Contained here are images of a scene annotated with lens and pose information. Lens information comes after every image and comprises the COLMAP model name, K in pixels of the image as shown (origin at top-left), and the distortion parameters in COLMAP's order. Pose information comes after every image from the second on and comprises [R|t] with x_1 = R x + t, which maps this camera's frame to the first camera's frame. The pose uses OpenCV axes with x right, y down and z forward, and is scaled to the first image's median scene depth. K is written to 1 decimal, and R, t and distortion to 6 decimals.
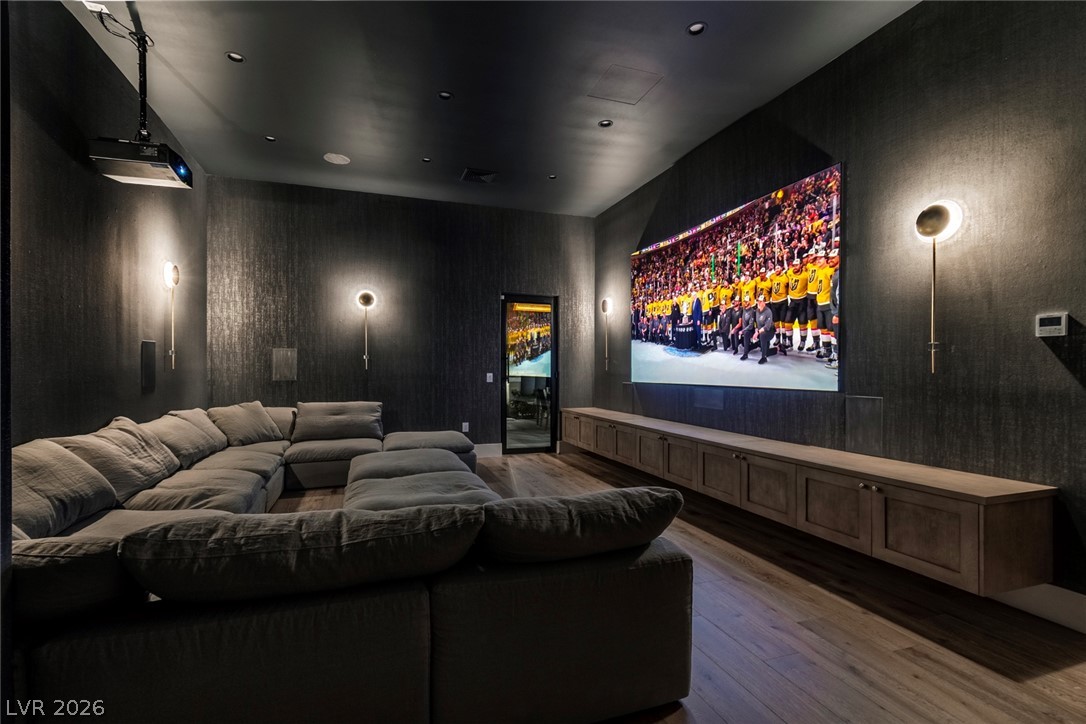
lens RADIAL K [[494.2, 0, 539.1], [0, 494.2, 371.4], [0, 0, 1]] dist [0.003243, -0.000405]
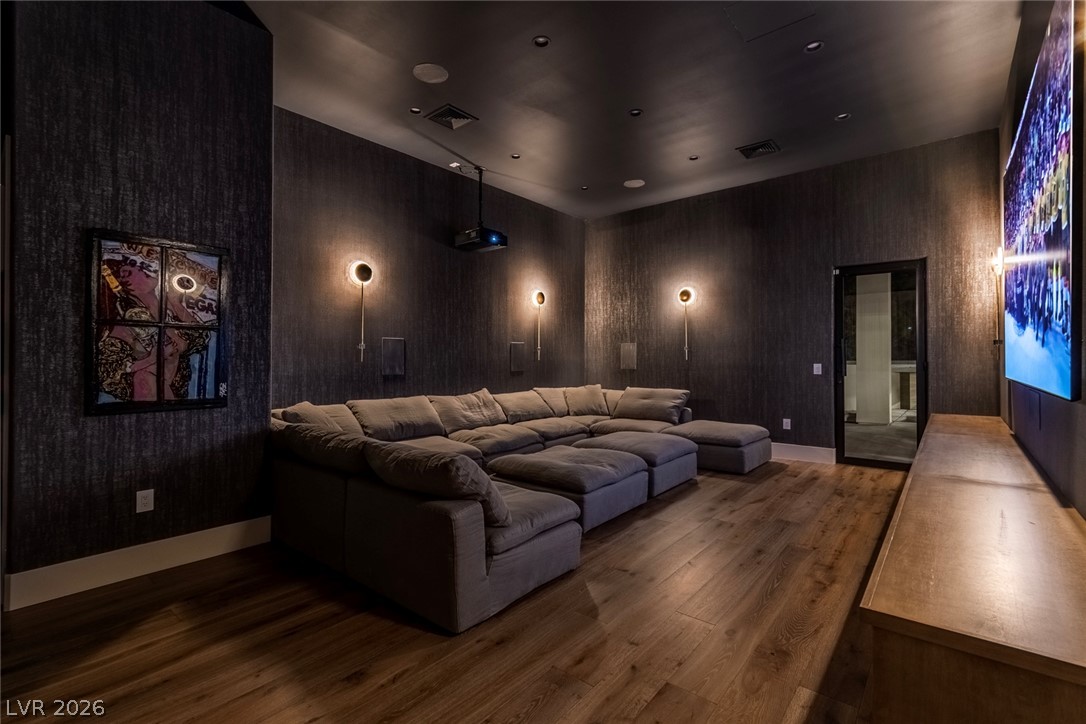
lens RADIAL K [[494.2, 0, 536.2], [0, 494.2, 355.0], [0, 0, 1]] dist [0.003243, -0.000405]
pose [[0.514520, -0.012228, -0.857391, 0.426872], [-0.000146, 0.999897, -0.014349, 0.000758], [0.857479, 0.007508, 0.514465, 0.163646]]
